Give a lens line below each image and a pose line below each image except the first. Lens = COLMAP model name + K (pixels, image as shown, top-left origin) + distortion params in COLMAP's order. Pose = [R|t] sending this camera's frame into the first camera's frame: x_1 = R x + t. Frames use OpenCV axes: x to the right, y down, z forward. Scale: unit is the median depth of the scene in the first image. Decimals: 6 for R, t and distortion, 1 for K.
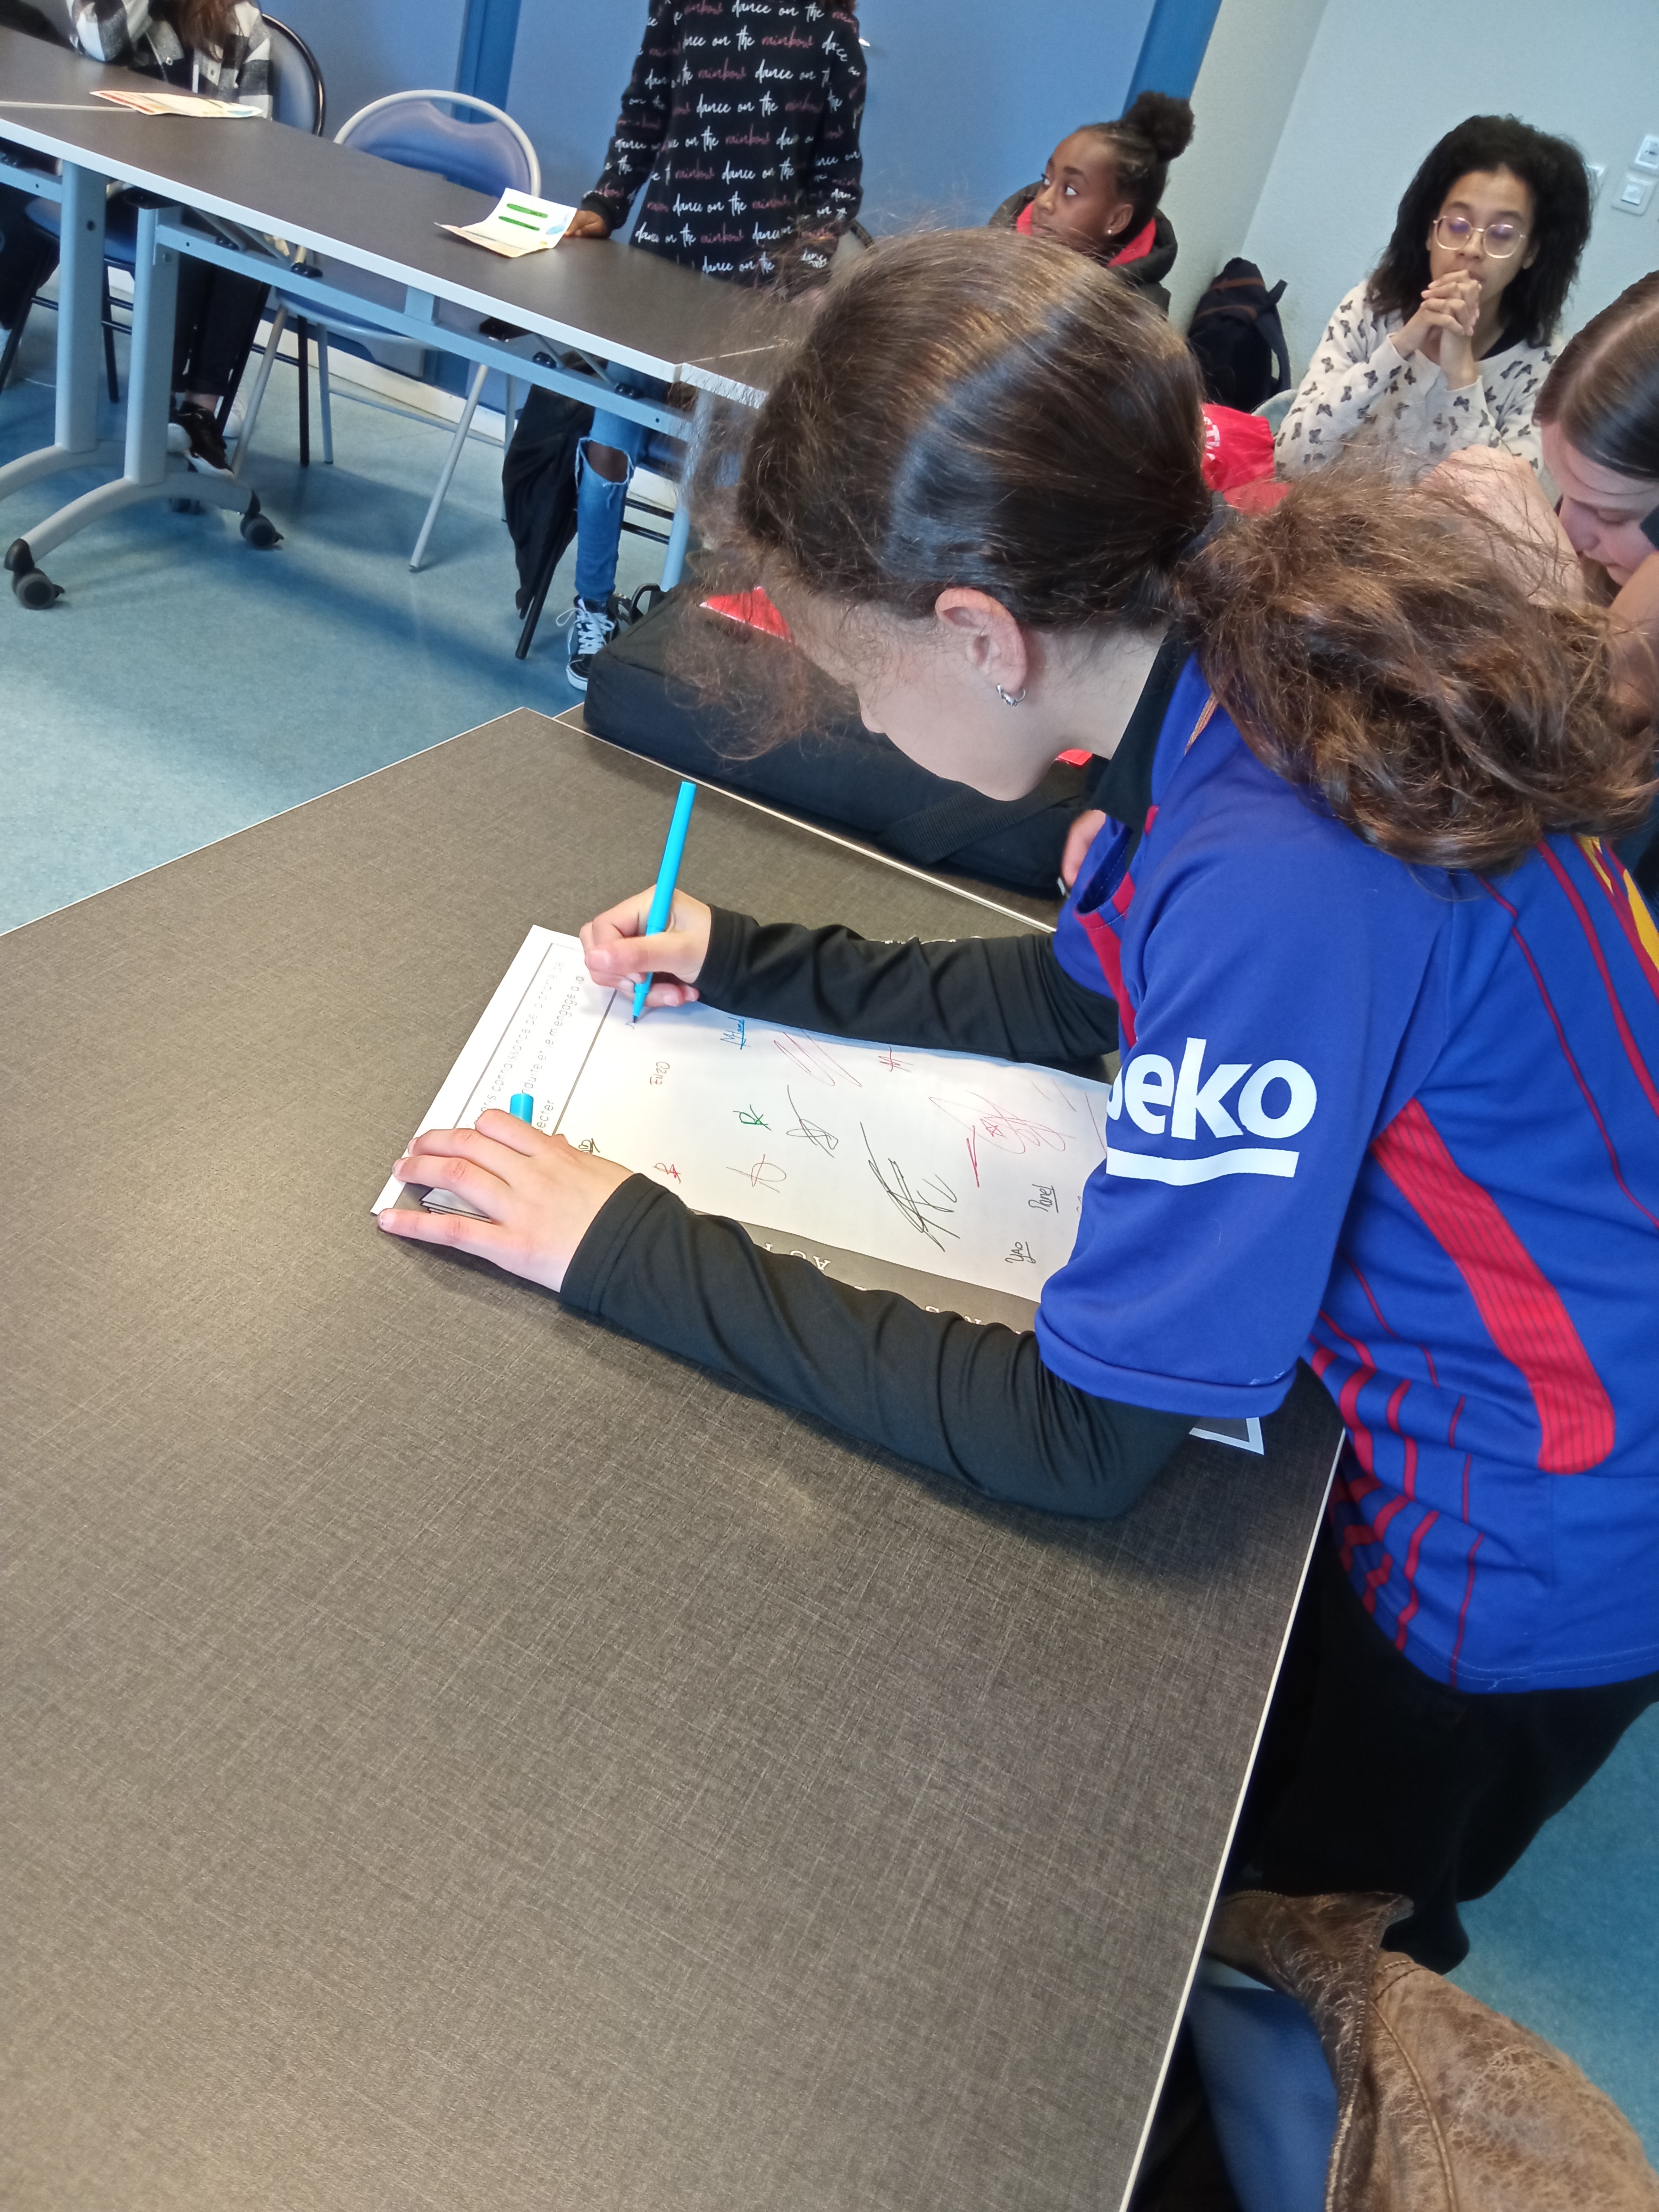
lens RADIAL K [[1747.1, 0, 836.2], [0, 1747.1, 1106.9], [0, 0, 1]] dist [0.028769, -0.058067]
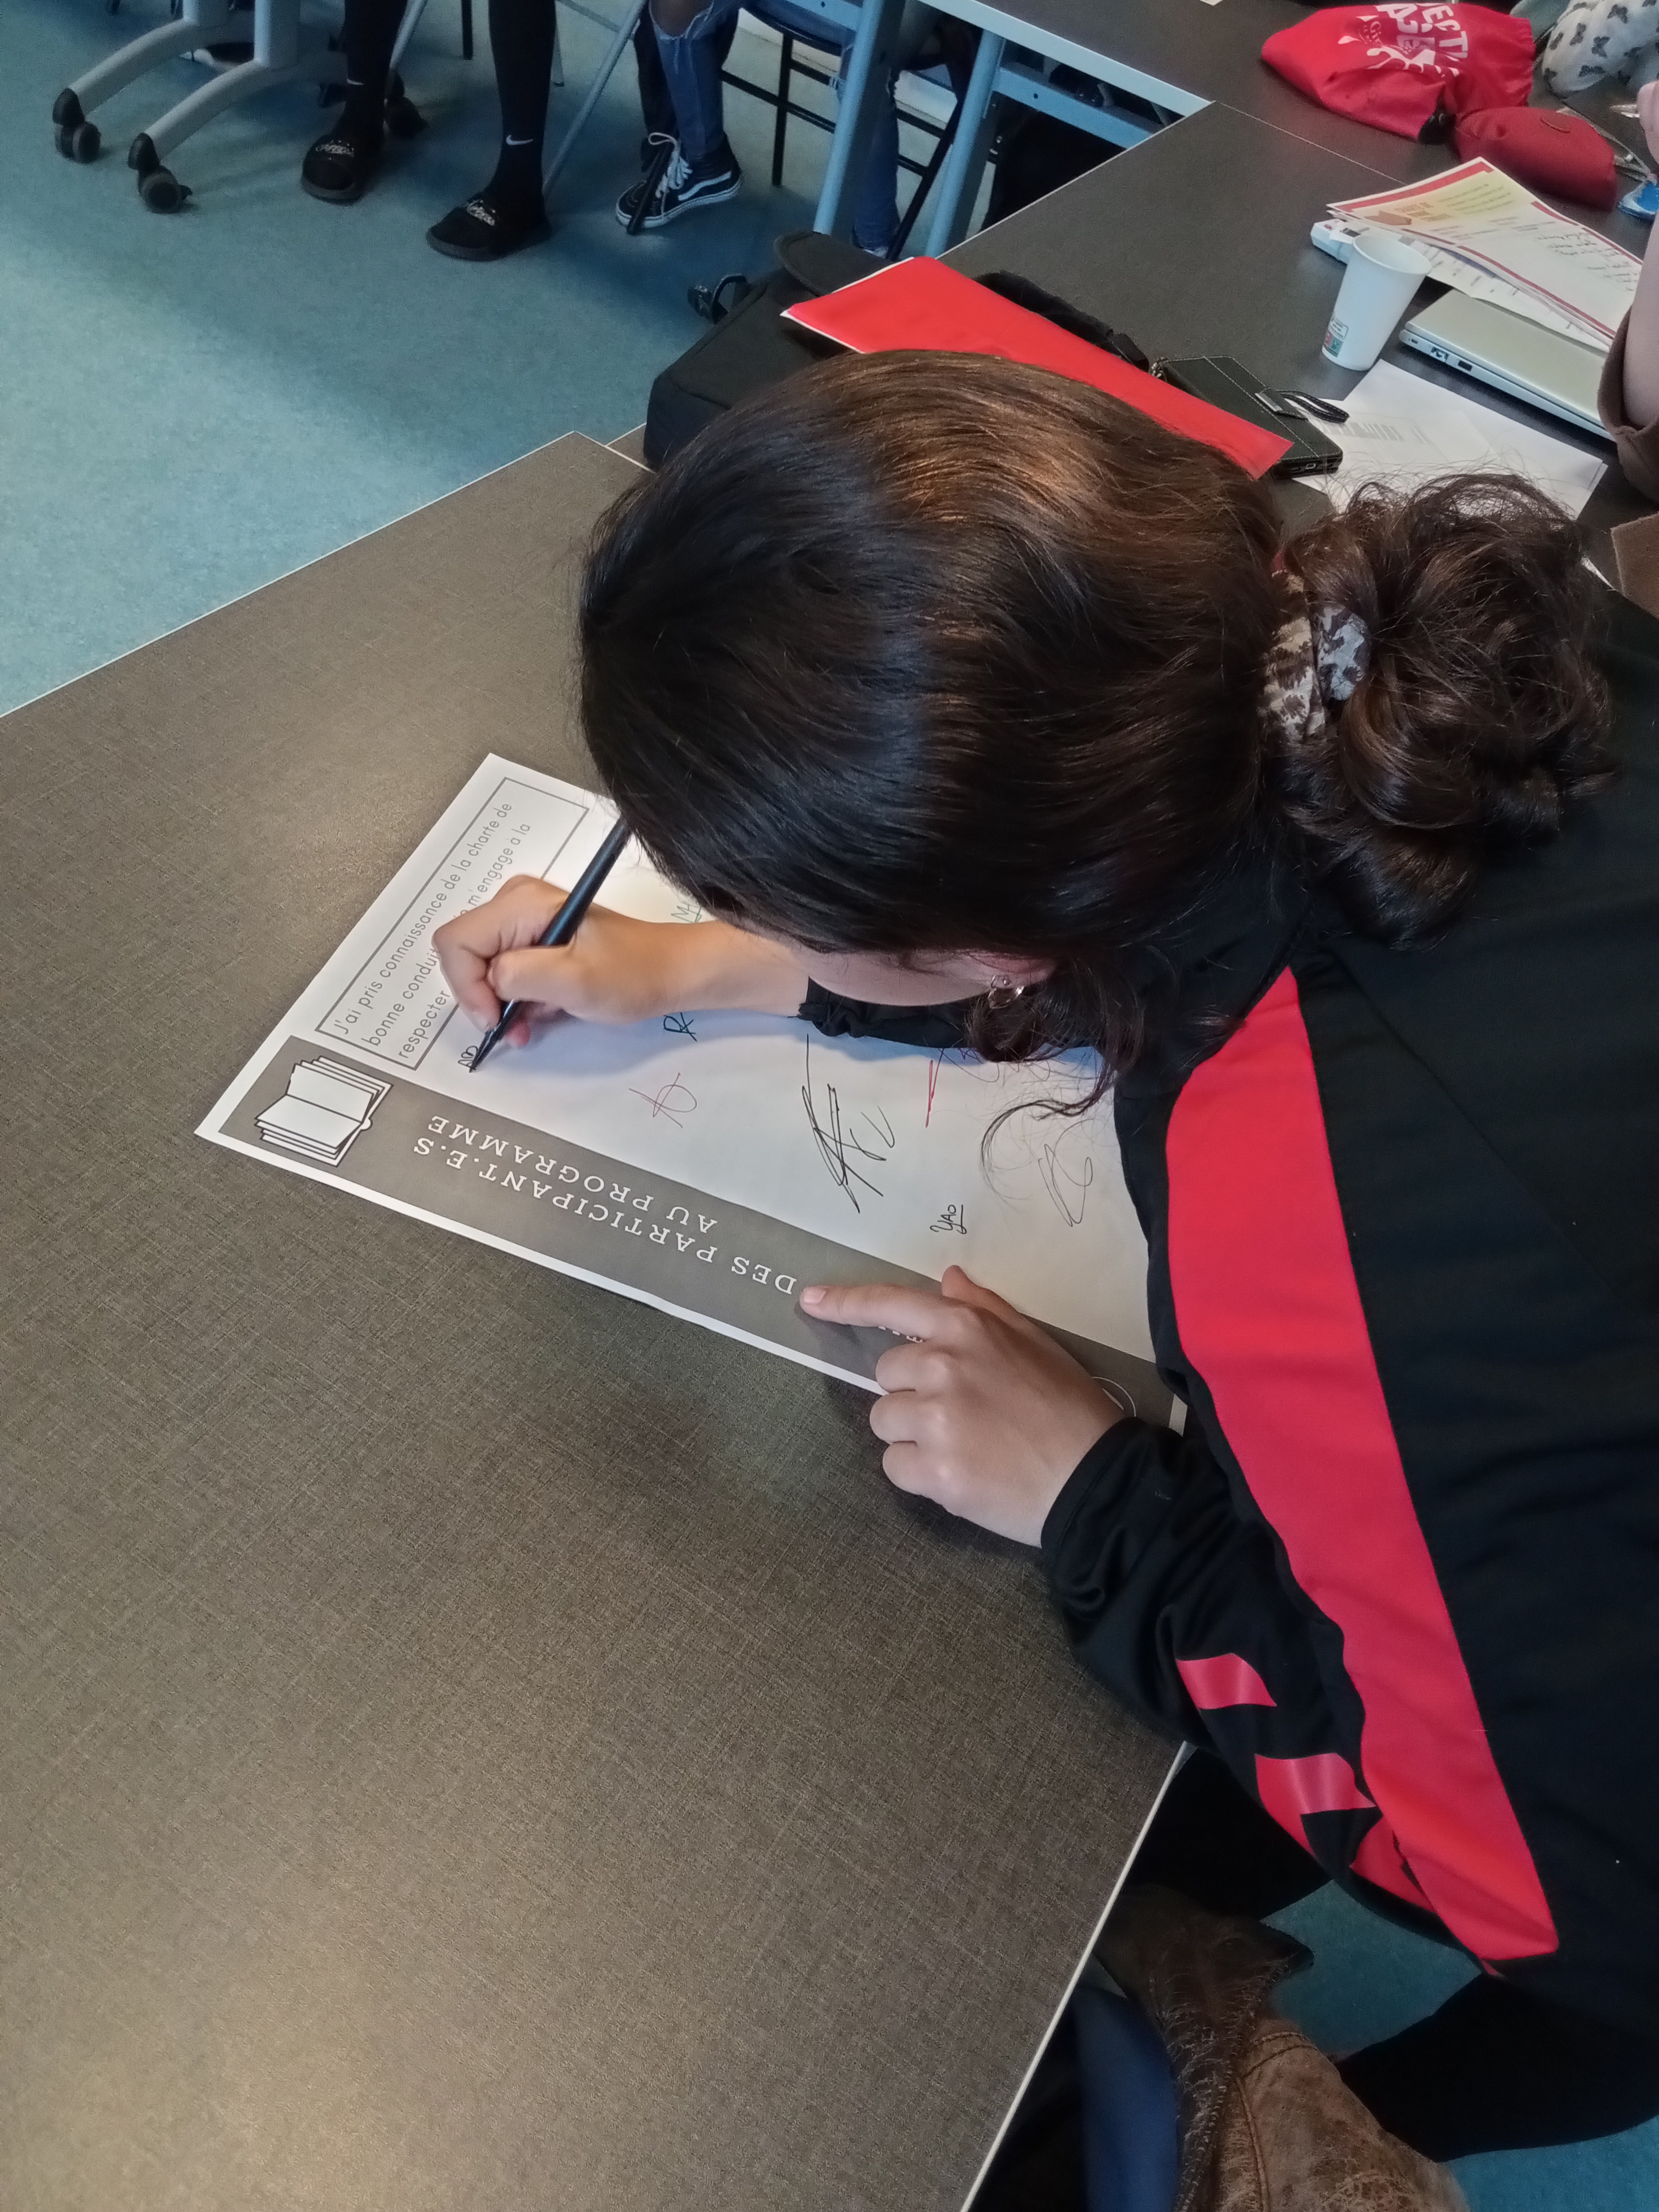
lens RADIAL K [[1747.1, 0, 826.7], [0, 1747.1, 1112.1], [0, 0, 1]] dist [0.028769, -0.058067]
pose [[0.992716, 0.075188, -0.094134, 0.127060], [-0.053780, 0.975745, 0.212201, -0.184133], [0.107805, -0.205592, 0.972682, 0.149722]]
